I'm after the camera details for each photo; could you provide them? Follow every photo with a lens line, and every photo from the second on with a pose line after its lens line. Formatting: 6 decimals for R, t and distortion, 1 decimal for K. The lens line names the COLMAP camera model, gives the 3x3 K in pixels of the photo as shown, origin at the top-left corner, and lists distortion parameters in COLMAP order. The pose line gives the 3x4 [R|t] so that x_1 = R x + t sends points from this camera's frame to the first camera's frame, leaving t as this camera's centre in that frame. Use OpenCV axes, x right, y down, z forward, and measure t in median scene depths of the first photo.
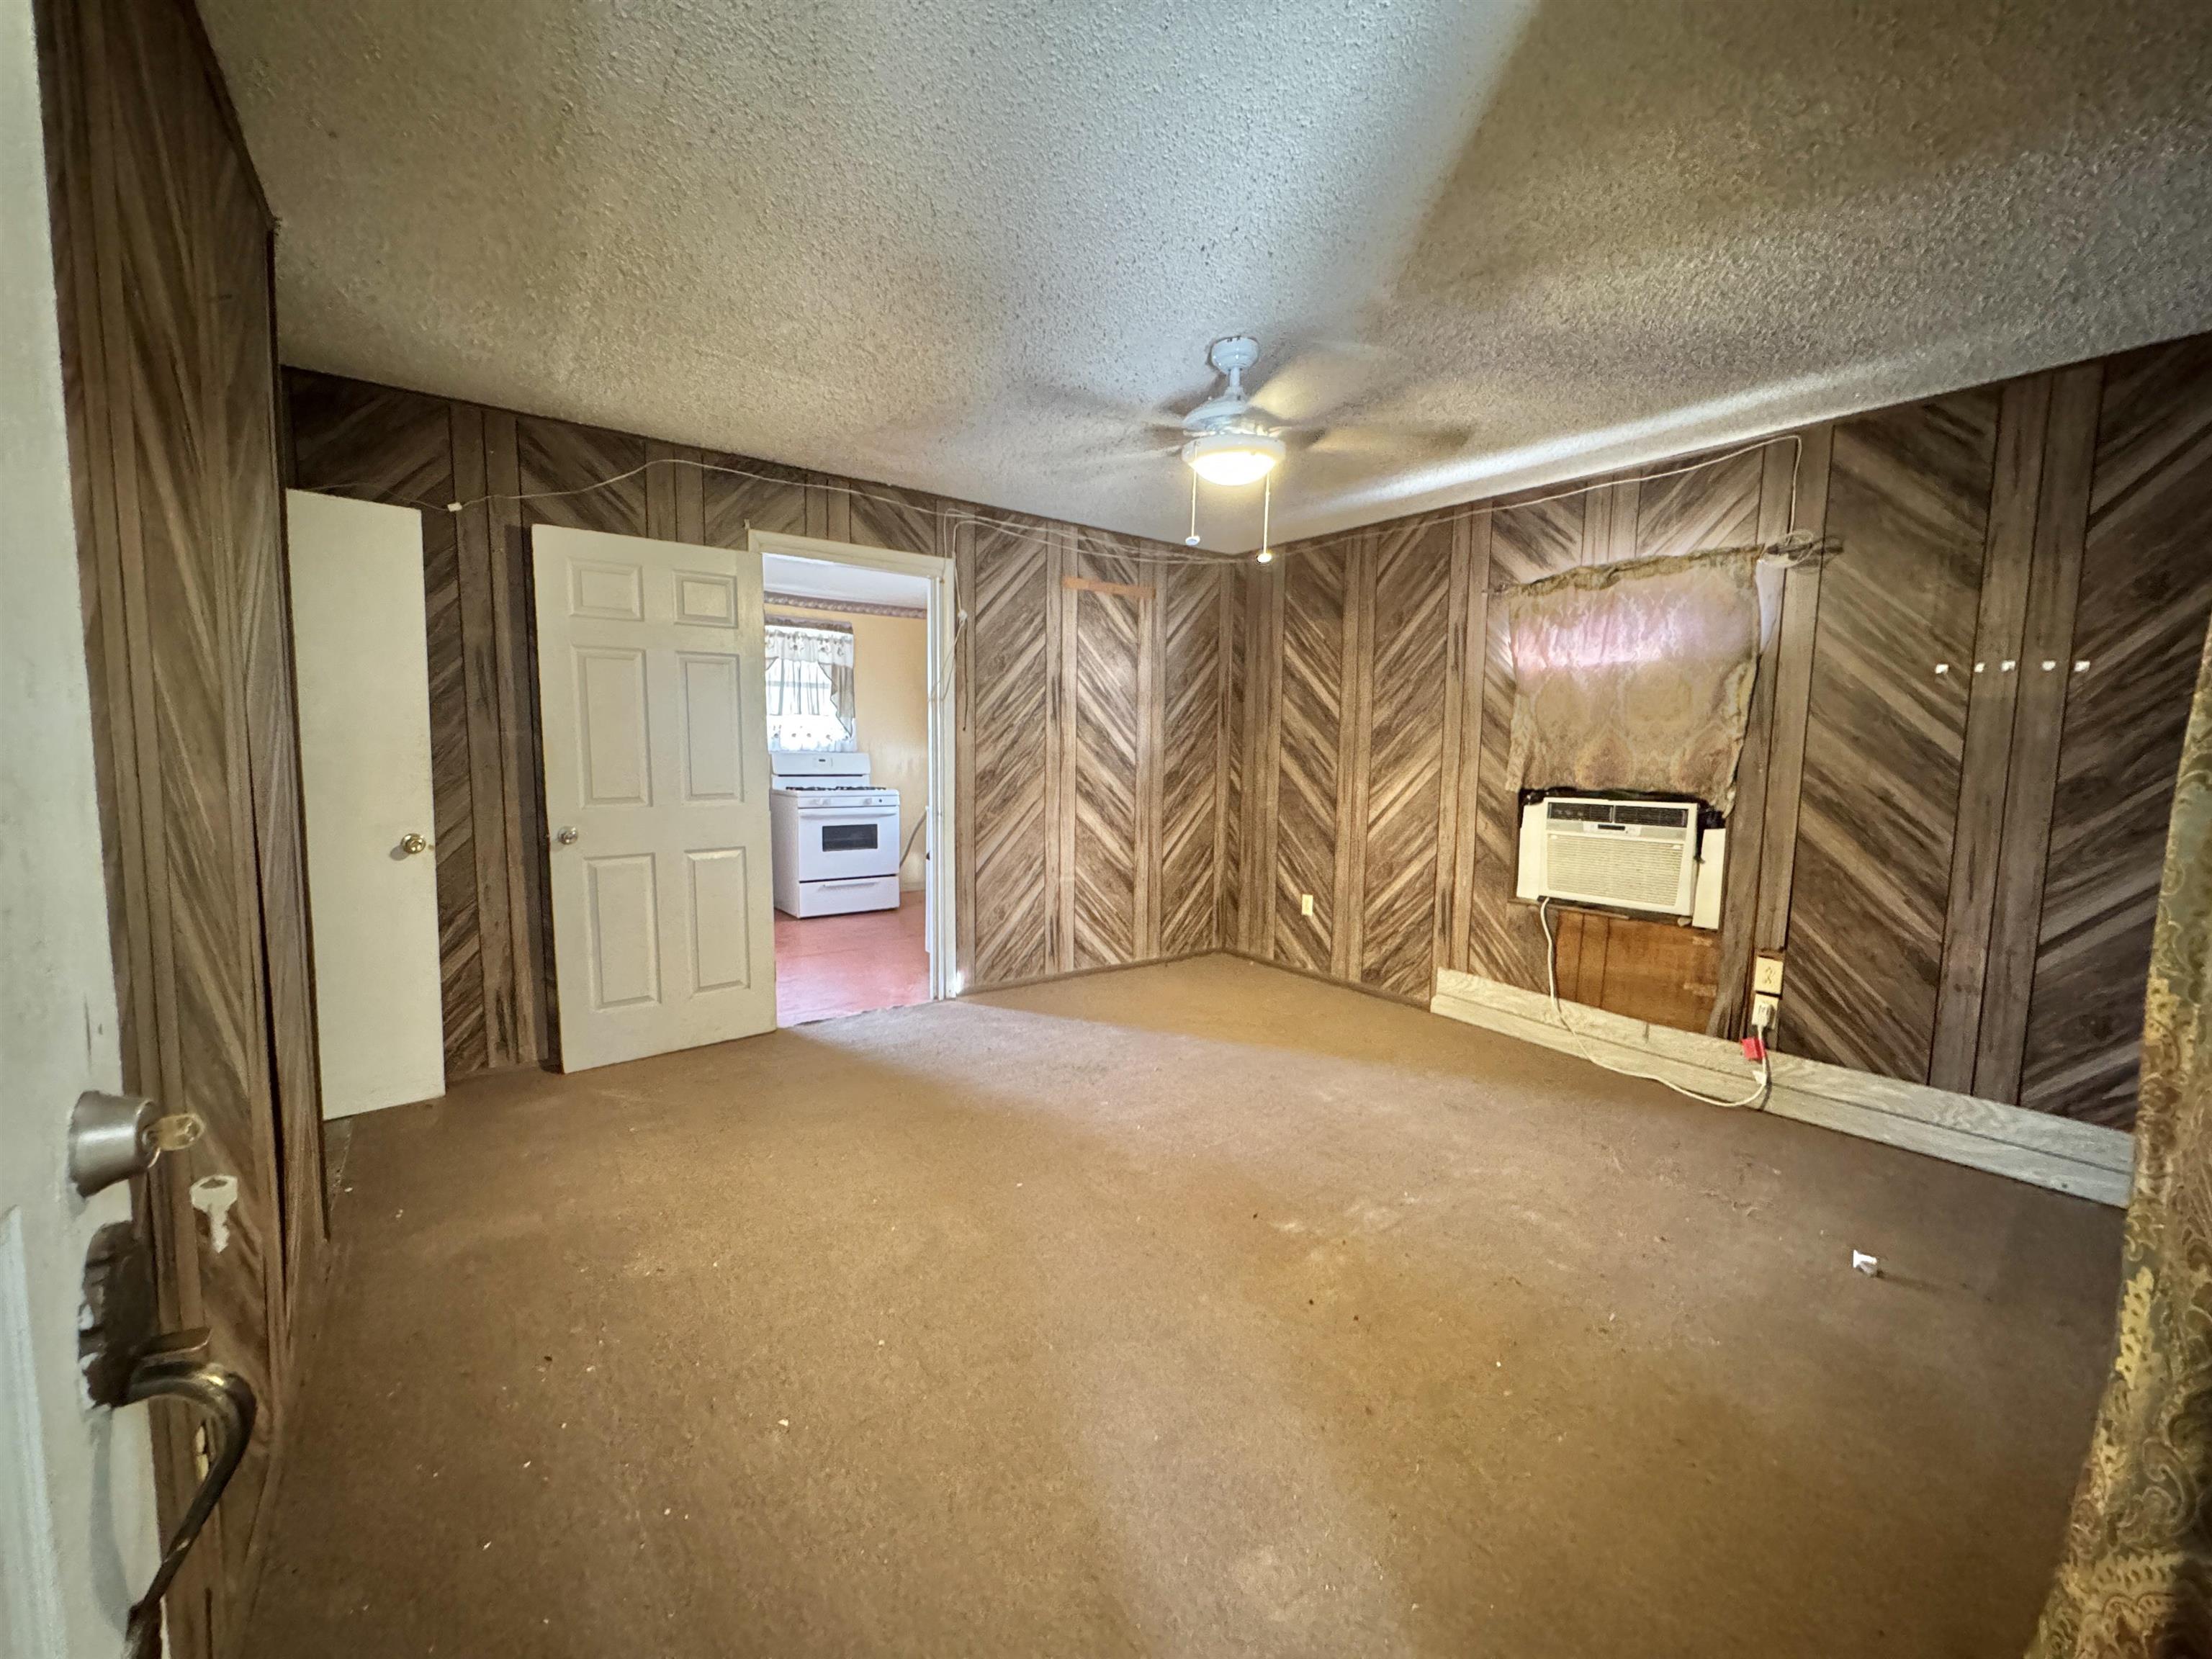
lens RADIAL K [[888.4, 0, 1104.2], [0, 888.4, 837.9], [0, 0, 1]] dist [-0.003829, 0.000506]
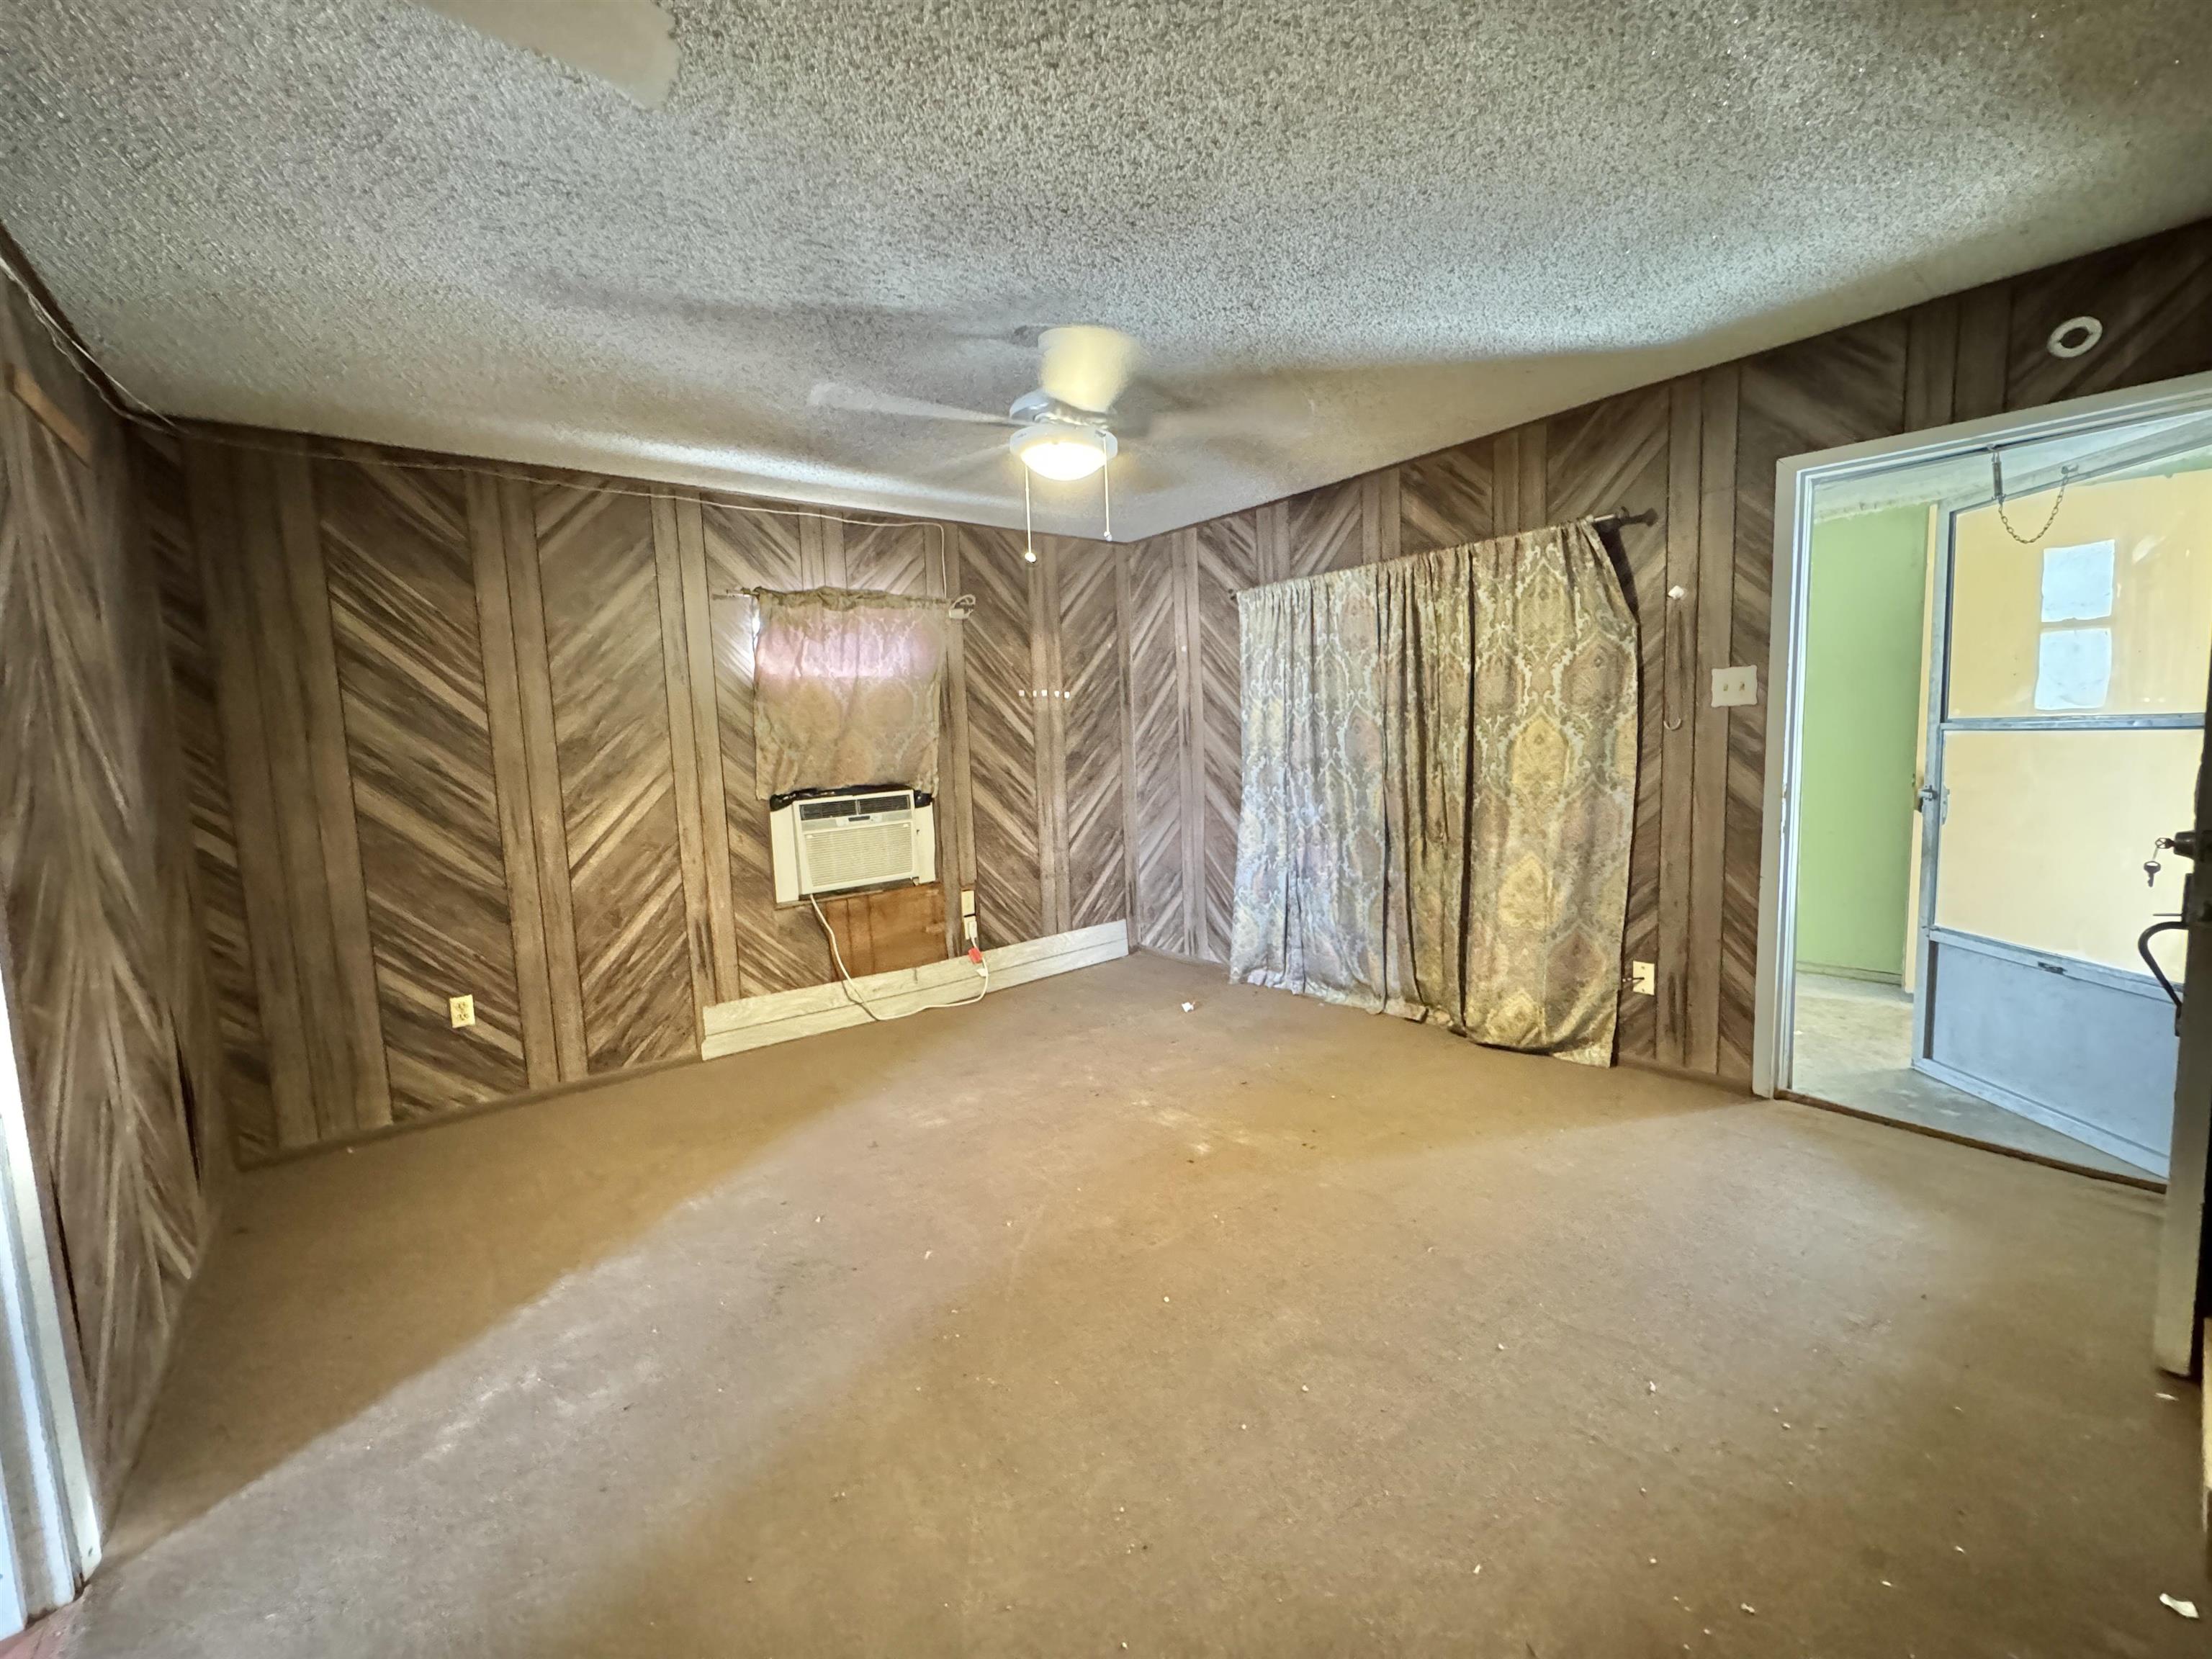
lens RADIAL K [[888.4, 0, 1081.9], [0, 888.4, 786.7], [0, 0, 1]] dist [-0.003829, 0.000506]
pose [[-0.036554, -0.109541, 0.993310, -0.455758], [0.118047, 0.986542, 0.113139, -0.117315], [-0.992335, 0.121393, -0.023131, 0.580089]]
